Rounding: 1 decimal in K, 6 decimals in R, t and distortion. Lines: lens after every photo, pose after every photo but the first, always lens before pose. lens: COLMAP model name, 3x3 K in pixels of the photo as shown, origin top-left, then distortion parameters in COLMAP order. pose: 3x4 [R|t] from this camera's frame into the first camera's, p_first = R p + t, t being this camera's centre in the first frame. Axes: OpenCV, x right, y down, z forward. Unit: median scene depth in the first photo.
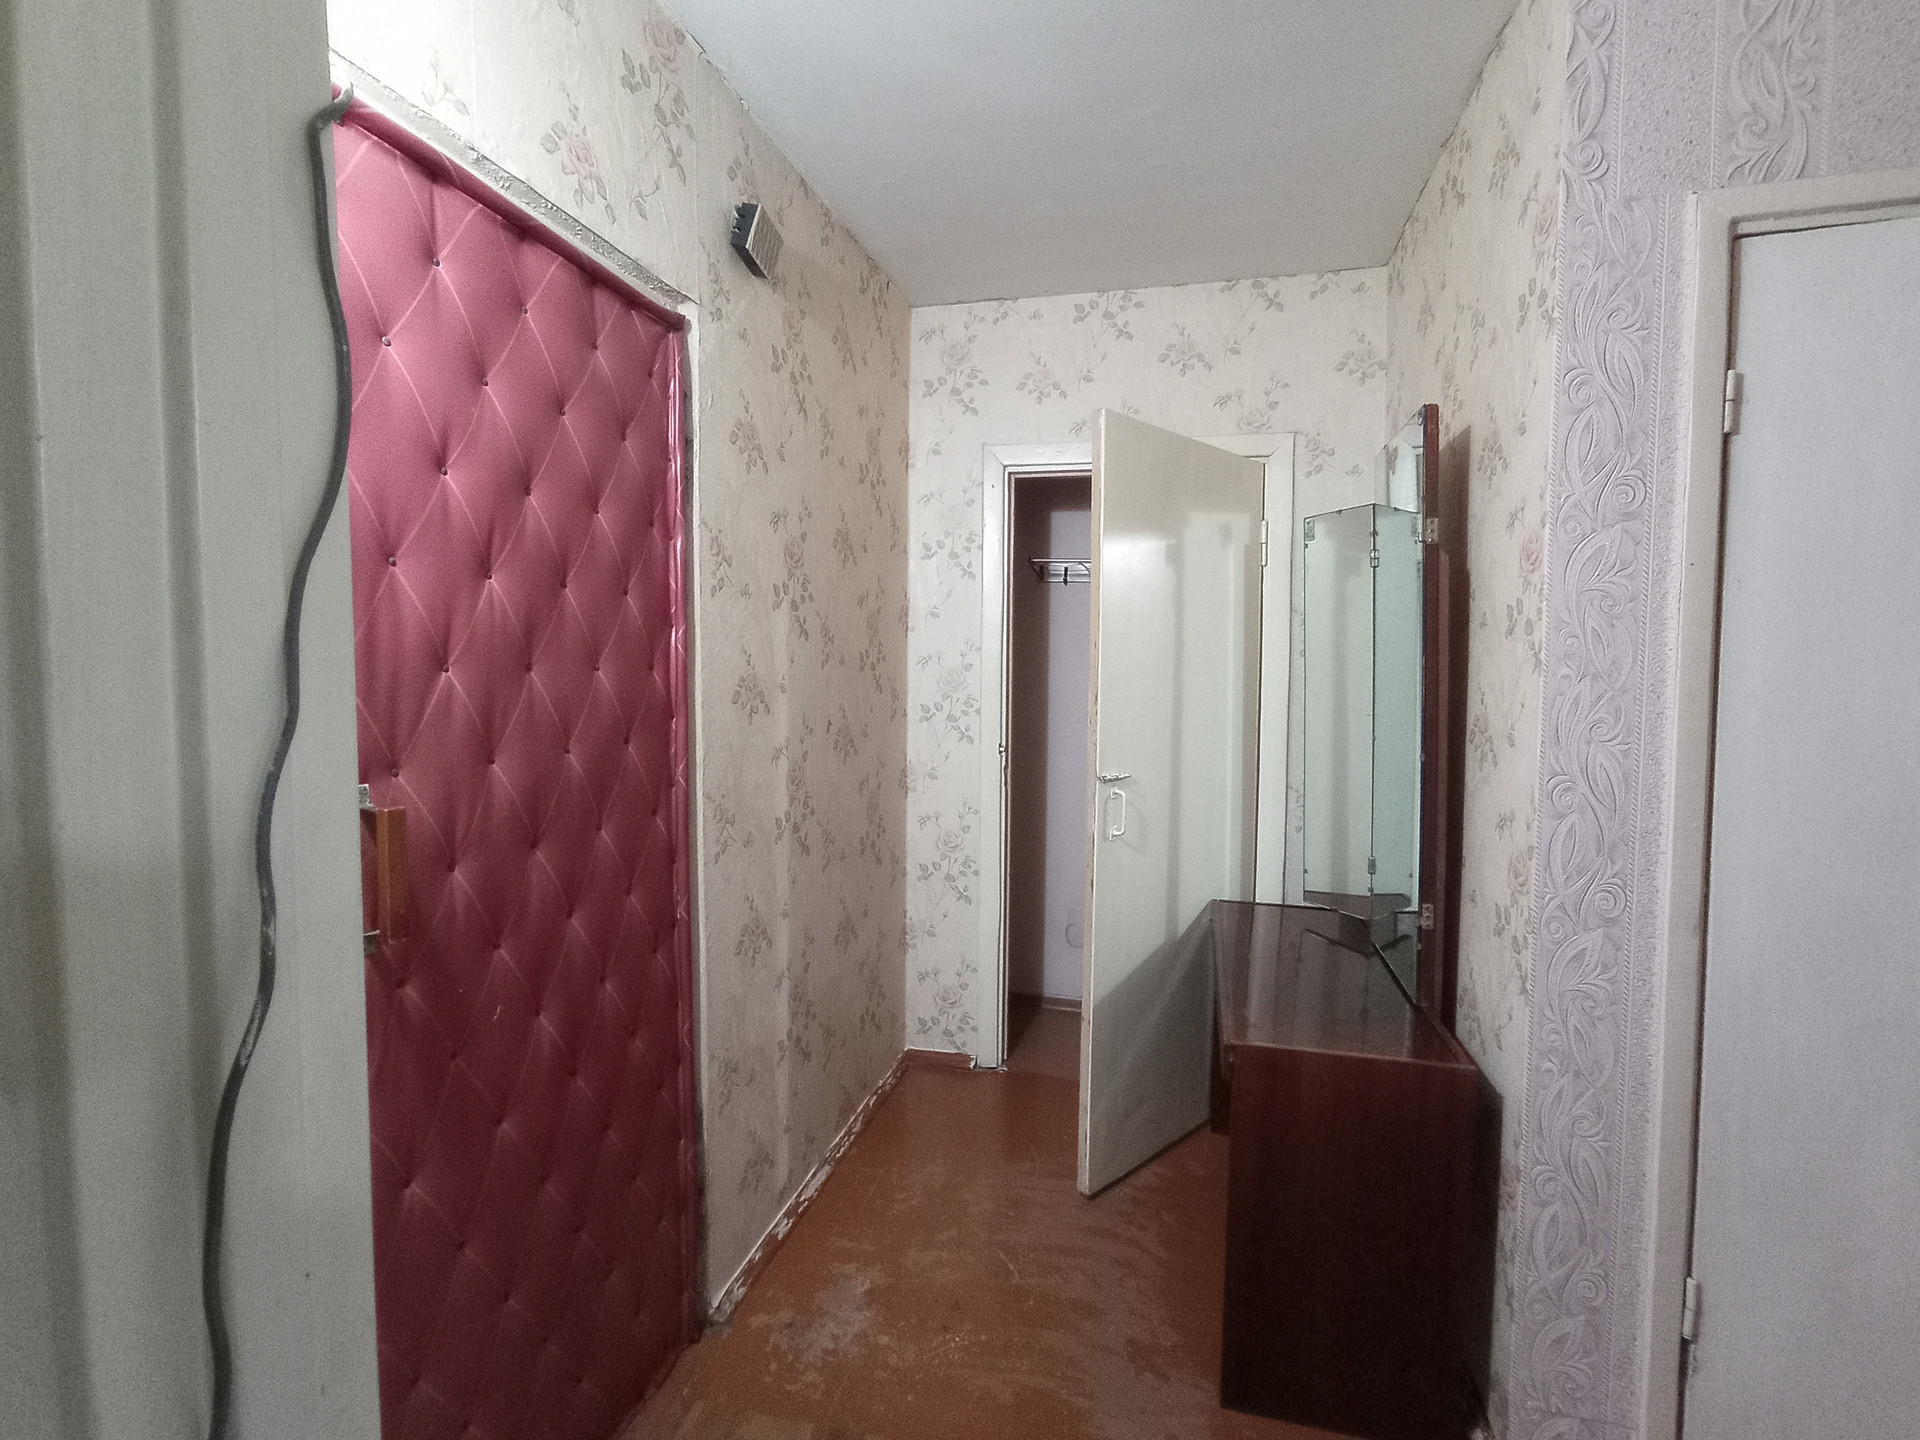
lens RADIAL K [[867.2, 0, 970.2], [0, 867.2, 709.5], [0, 0, 1]] dist [-0.053786, 0.028354]
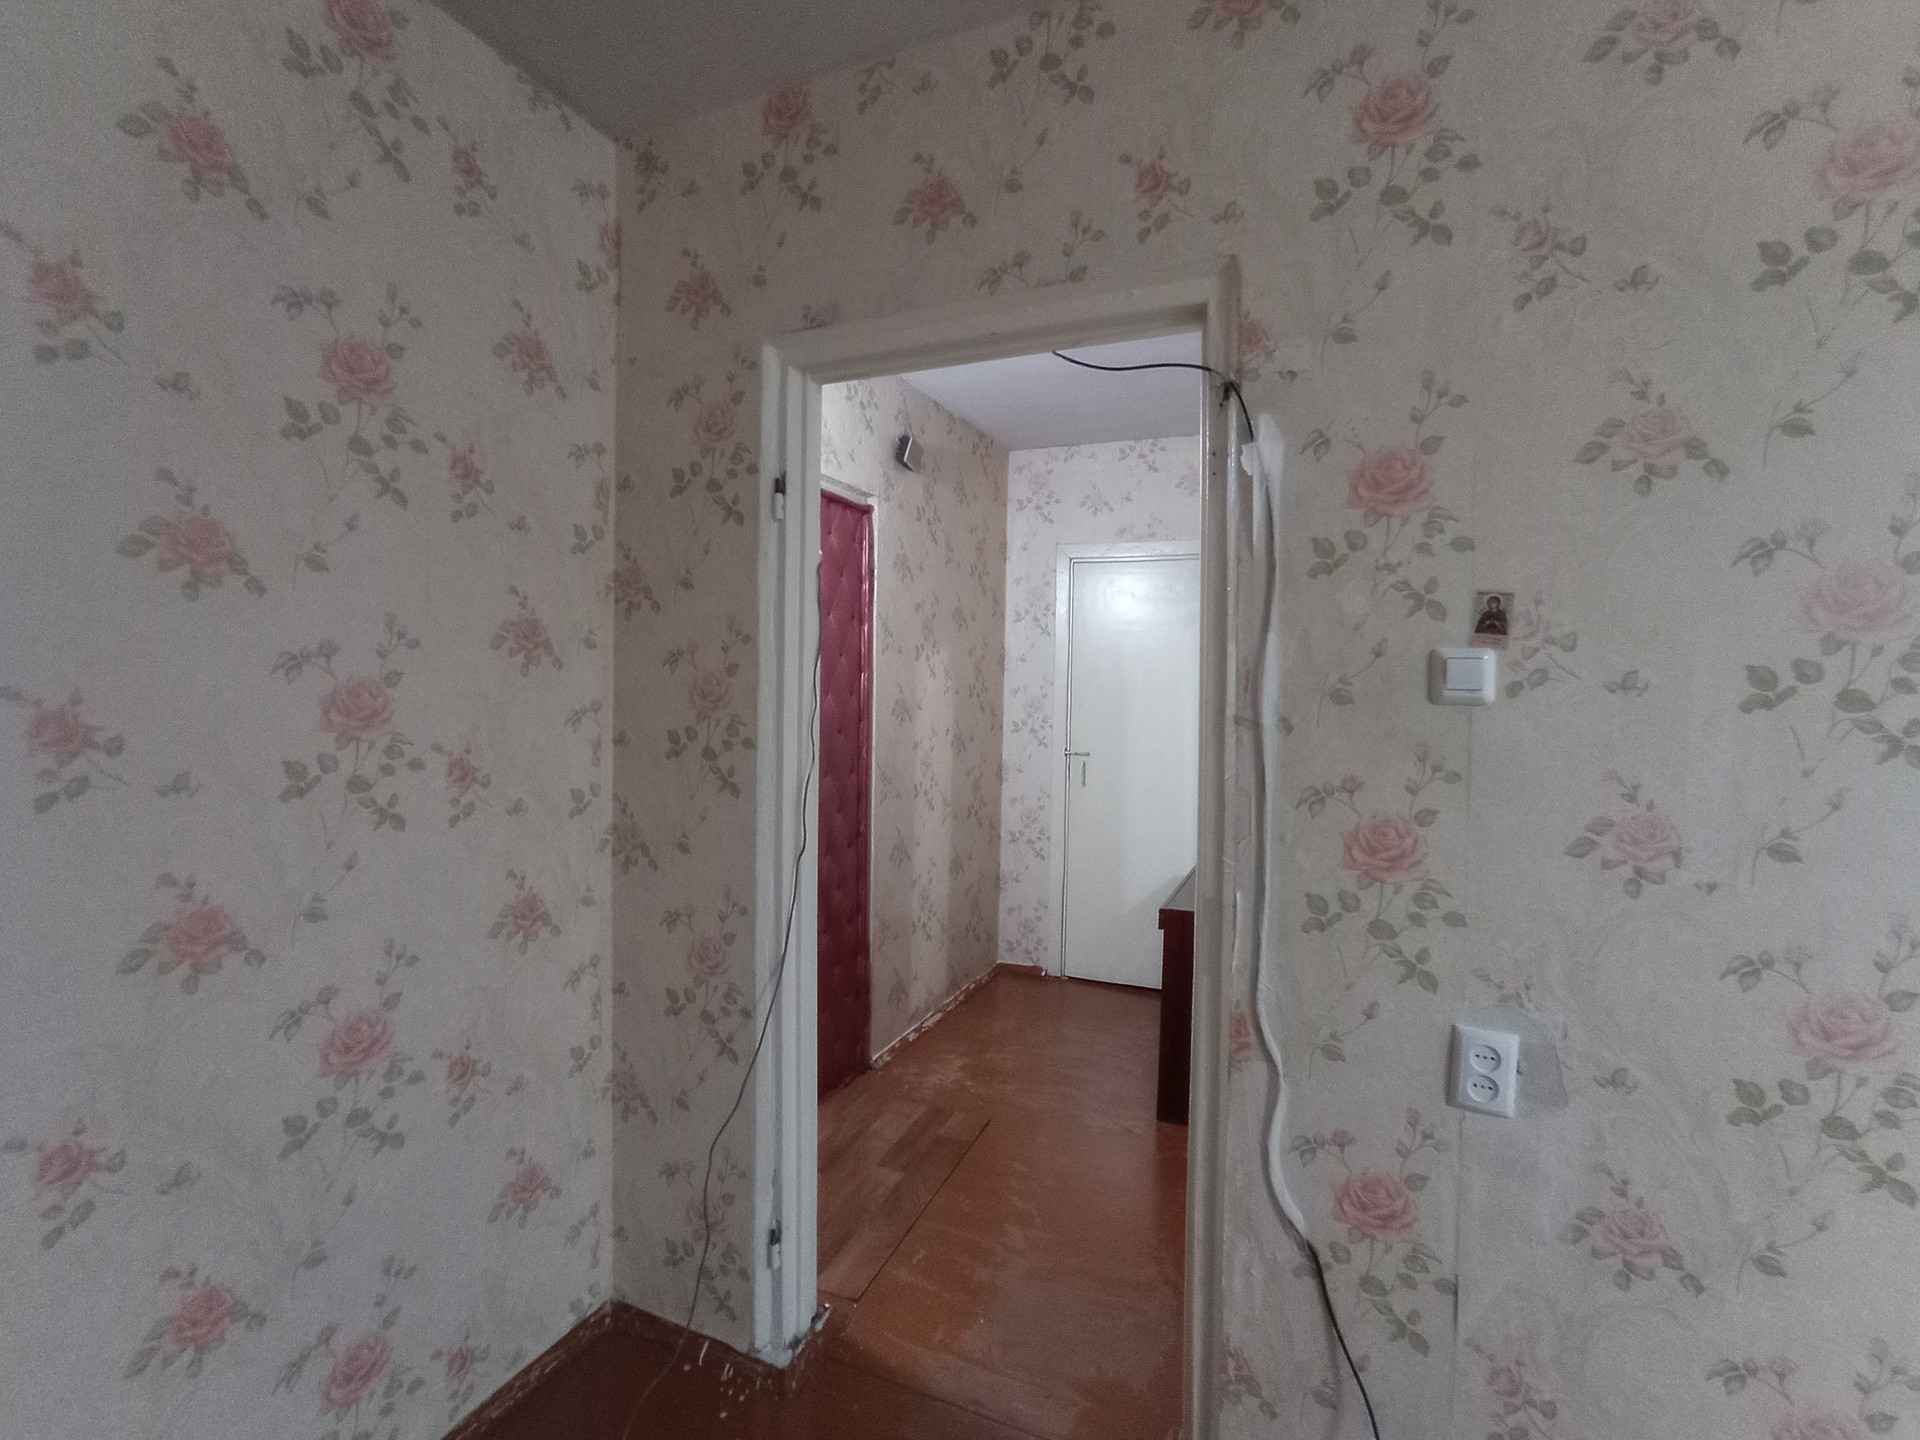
lens RADIAL K [[867.2, 0, 970.2], [0, 867.2, 709.5], [0, 0, 1]] dist [-0.053786, 0.028354]
pose [[0.988317, 0.012477, -0.151899, 0.104313], [-0.017508, 0.999340, -0.031828, 0.024653], [0.151402, 0.034116, 0.987883, -0.498130]]
